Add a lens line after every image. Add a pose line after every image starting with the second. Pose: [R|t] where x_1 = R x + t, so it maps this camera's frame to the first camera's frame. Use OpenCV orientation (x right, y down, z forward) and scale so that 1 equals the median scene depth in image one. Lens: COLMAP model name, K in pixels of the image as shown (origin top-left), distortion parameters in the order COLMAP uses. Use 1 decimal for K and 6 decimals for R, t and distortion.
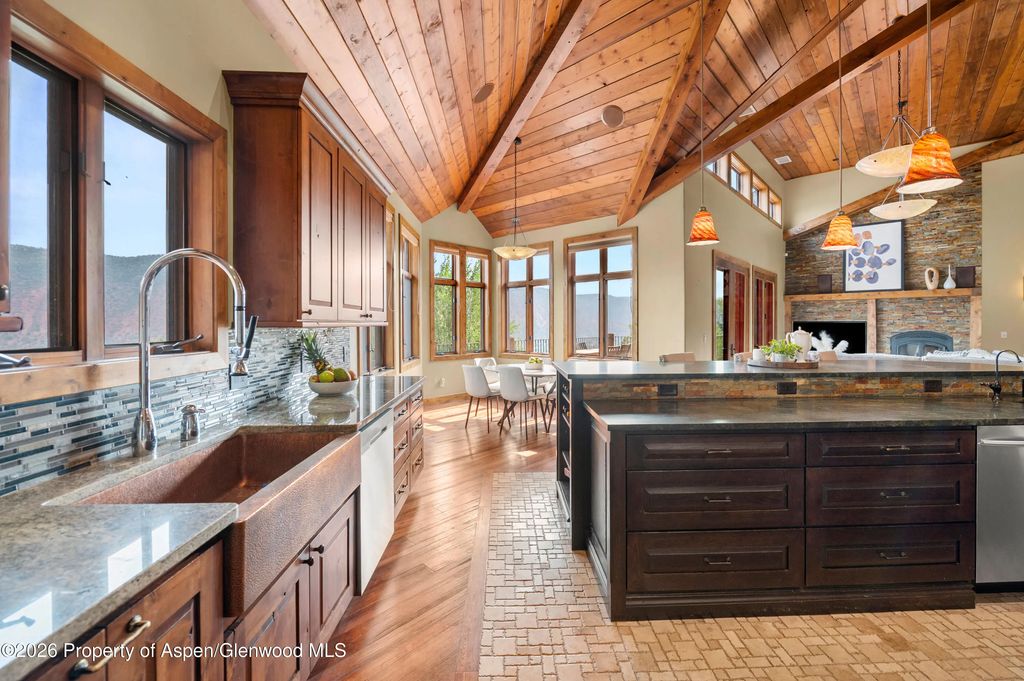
lens RADIAL K [[422.4, 0, 514.4], [0, 422.4, 327.7], [0, 0, 1]] dist [-0.010005, -0.000013]
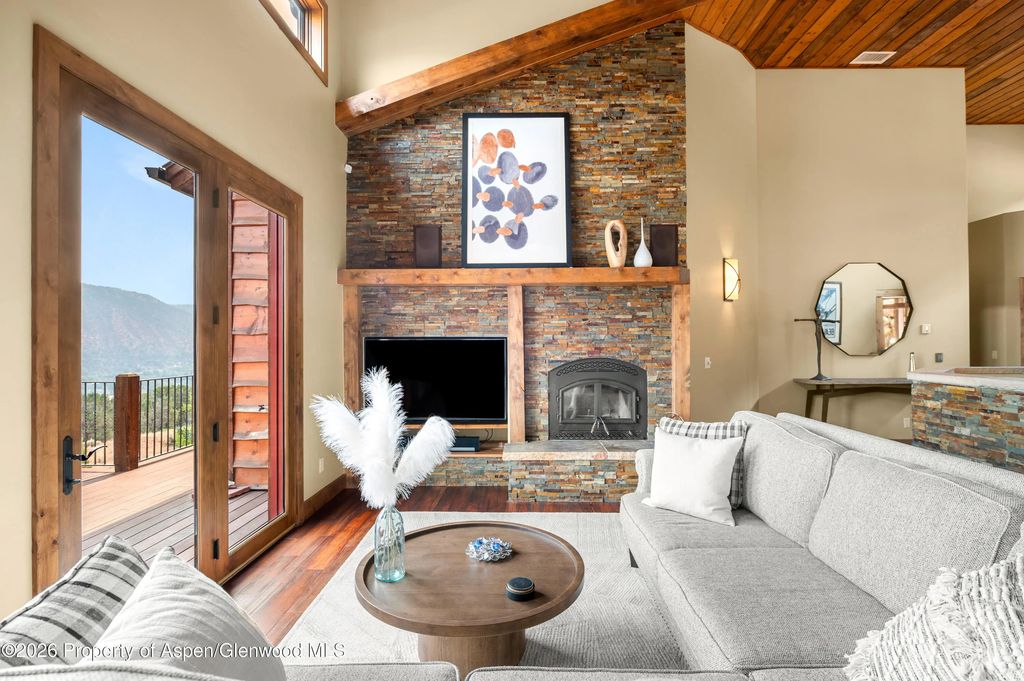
lens RADIAL K [[483.2, 0, 512.0], [0, 483.2, 340.5], [0, 0, 1]] dist [-0.000734, -0.000120]
pose [[0.748996, 0.002299, 0.662570, 0.535491], [0.007865, 0.999893, -0.012361, -0.005465], [-0.662527, 0.014469, 0.748898, 0.649461]]
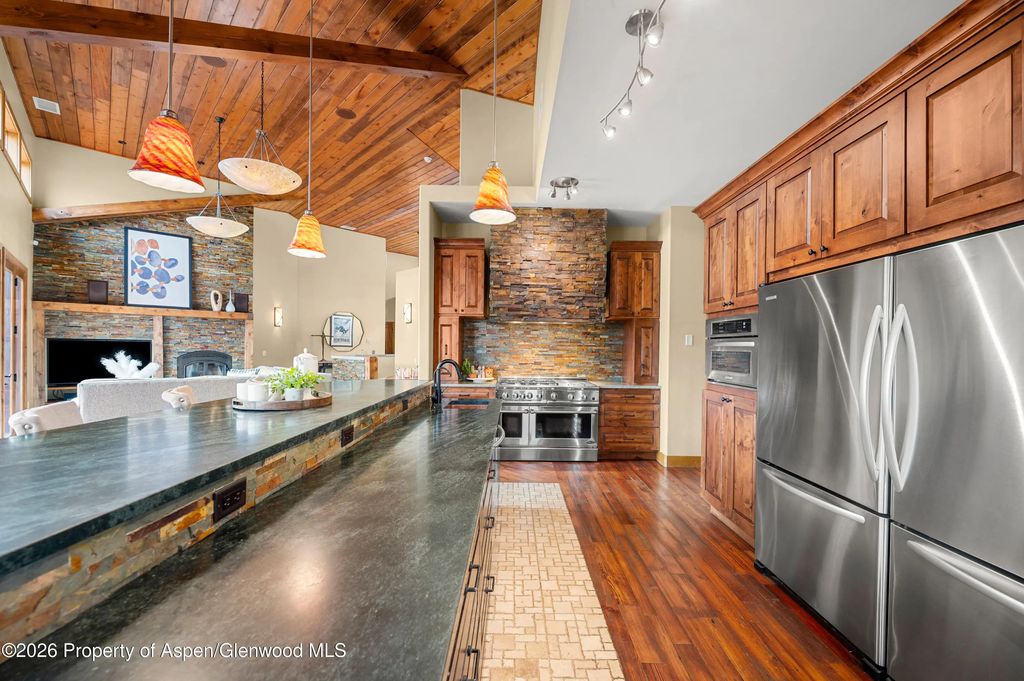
lens RADIAL K [[412.4, 0, 514.1], [0, 412.4, 349.1], [0, 0, 1]] dist [-0.005690, -0.000097]
pose [[0.033129, -0.002267, 0.999448, -0.010891], [-0.004268, 0.999988, 0.002410, -0.001651], [-0.999442, -0.004345, 0.033119, 0.207102]]
